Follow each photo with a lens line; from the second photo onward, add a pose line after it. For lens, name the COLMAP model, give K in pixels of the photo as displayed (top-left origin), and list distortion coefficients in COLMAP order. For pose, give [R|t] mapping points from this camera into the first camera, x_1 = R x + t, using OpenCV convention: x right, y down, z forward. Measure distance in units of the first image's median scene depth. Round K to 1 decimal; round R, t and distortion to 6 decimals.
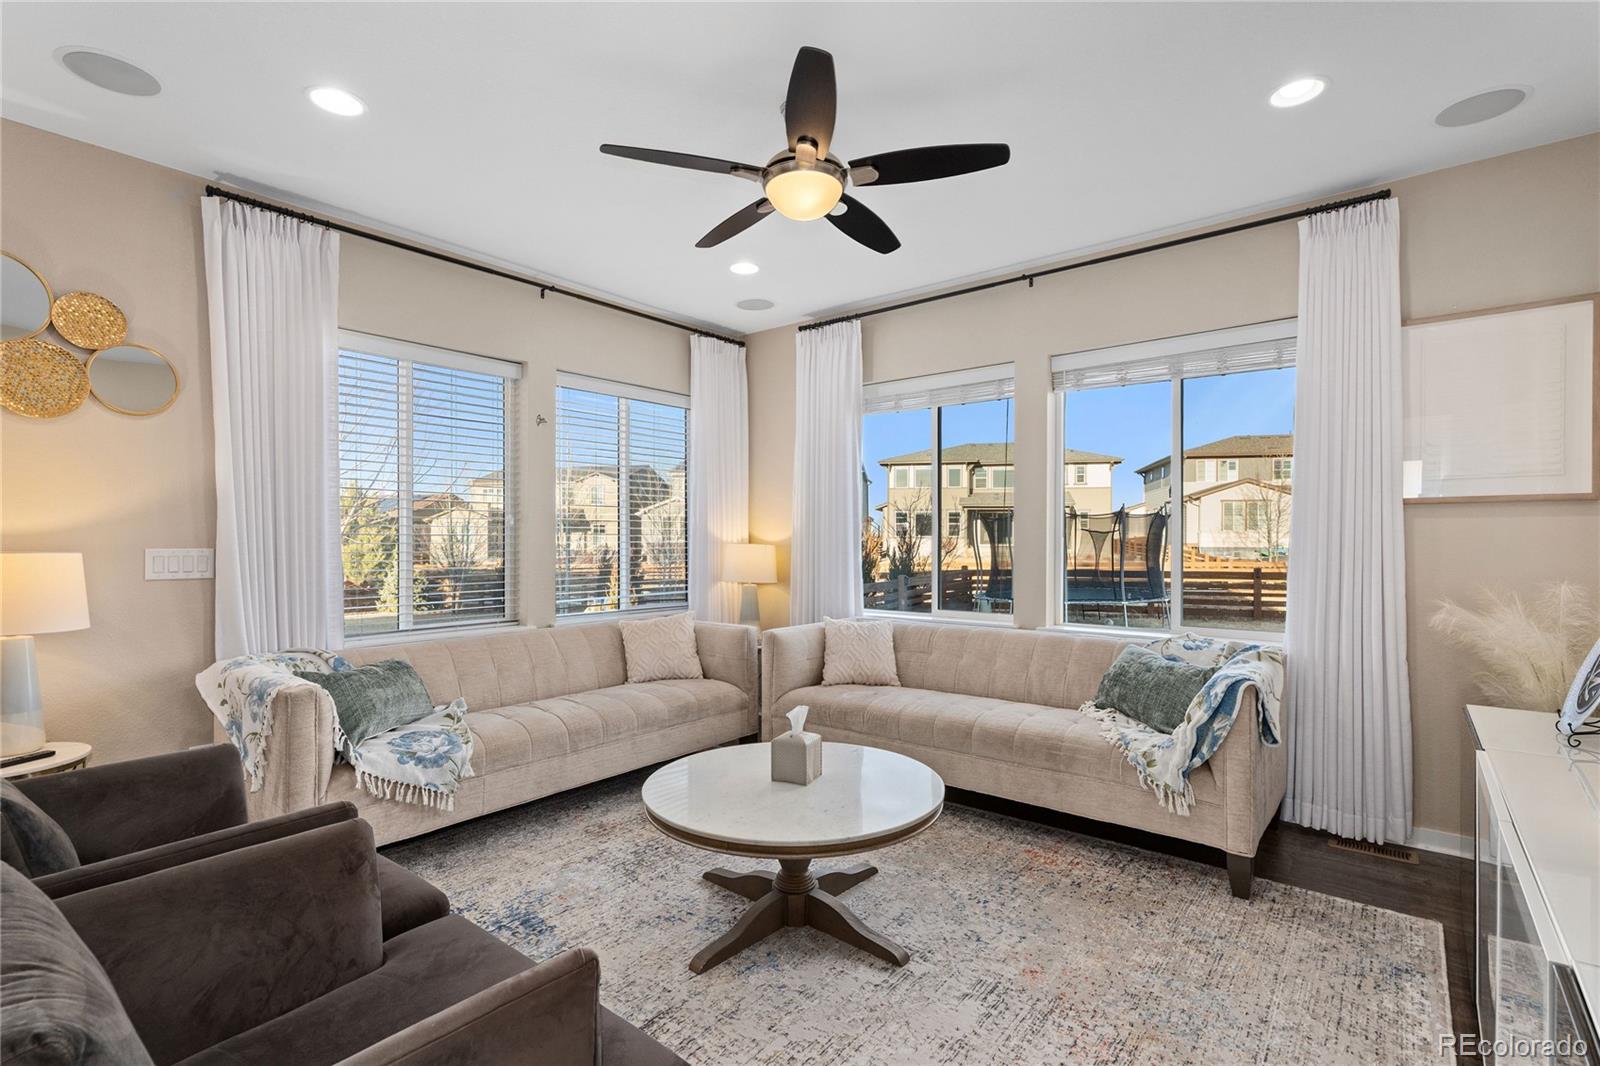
lens RADIAL K [[753.9, 0, 796.7], [0, 753.9, 540.7], [0, 0, 1]] dist [0.006802, -0.000030]
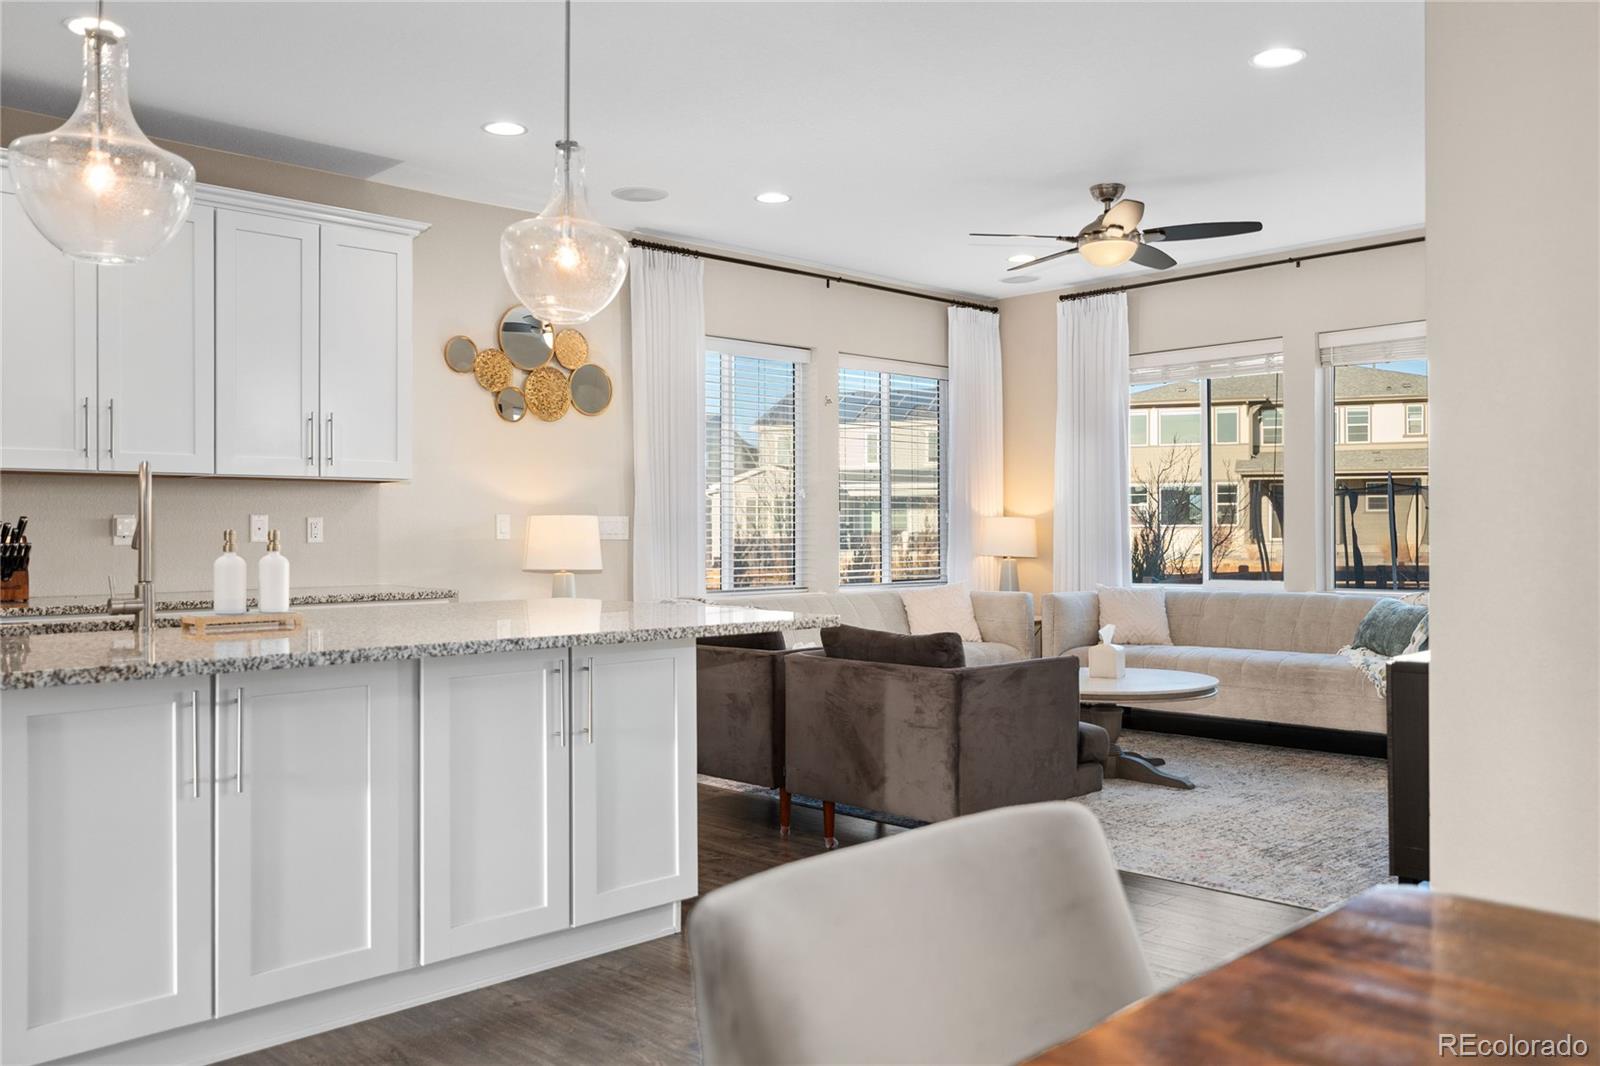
lens RADIAL K [[1296.1, 0, 794.2], [0, 1296.1, 519.8], [0, 0, 1]] dist [0.005450, 0.024303]
pose [[0.993176, -0.006036, -0.116471, -0.165274], [0.004454, 0.999894, -0.013837, 0.033587], [0.116542, 0.013224, 0.993098, -0.809128]]
